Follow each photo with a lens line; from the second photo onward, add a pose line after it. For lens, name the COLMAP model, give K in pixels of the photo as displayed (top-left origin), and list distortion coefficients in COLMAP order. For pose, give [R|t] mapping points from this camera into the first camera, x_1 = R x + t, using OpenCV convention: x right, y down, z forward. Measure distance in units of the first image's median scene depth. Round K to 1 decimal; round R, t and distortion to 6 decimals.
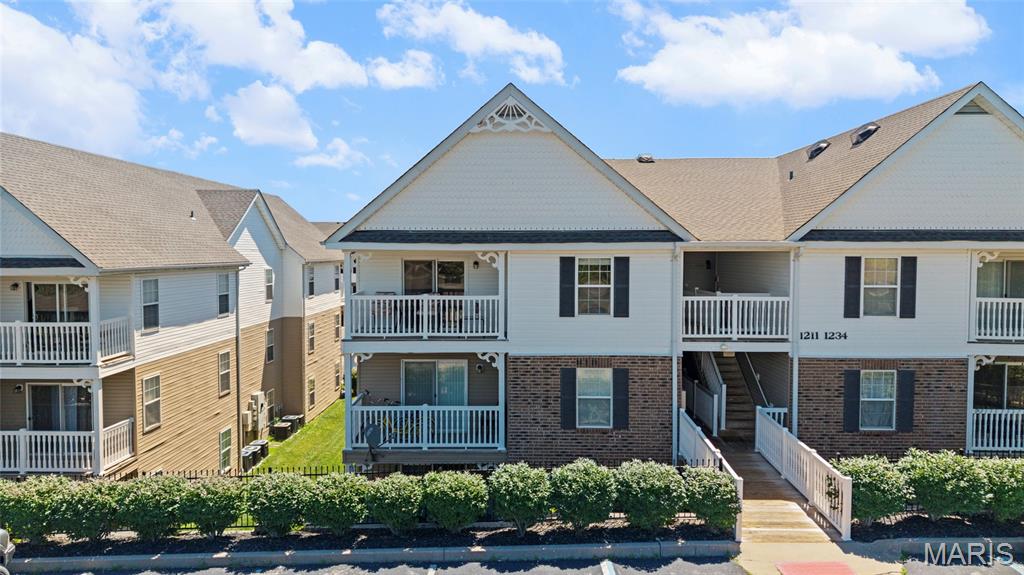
lens RADIAL K [[676.4, 0, 512.0], [0, 676.4, 287.5], [0, 0, 1]] dist [0.062047, -0.085224]
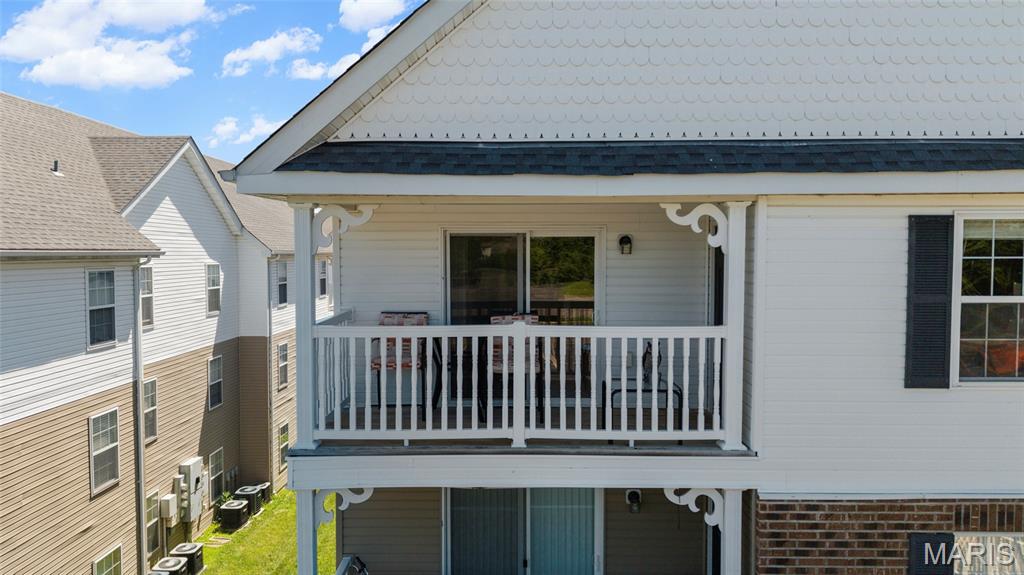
lens RADIAL K [[676.4, 0, 512.0], [0, 676.4, 287.5], [0, 0, 1]] dist [0.062047, -0.085224]
pose [[0.999999, -0.001072, -0.000378, -0.131701], [0.001072, 0.999999, -0.000136, -0.008618], [0.000378, 0.000136, 1.000000, 0.640320]]
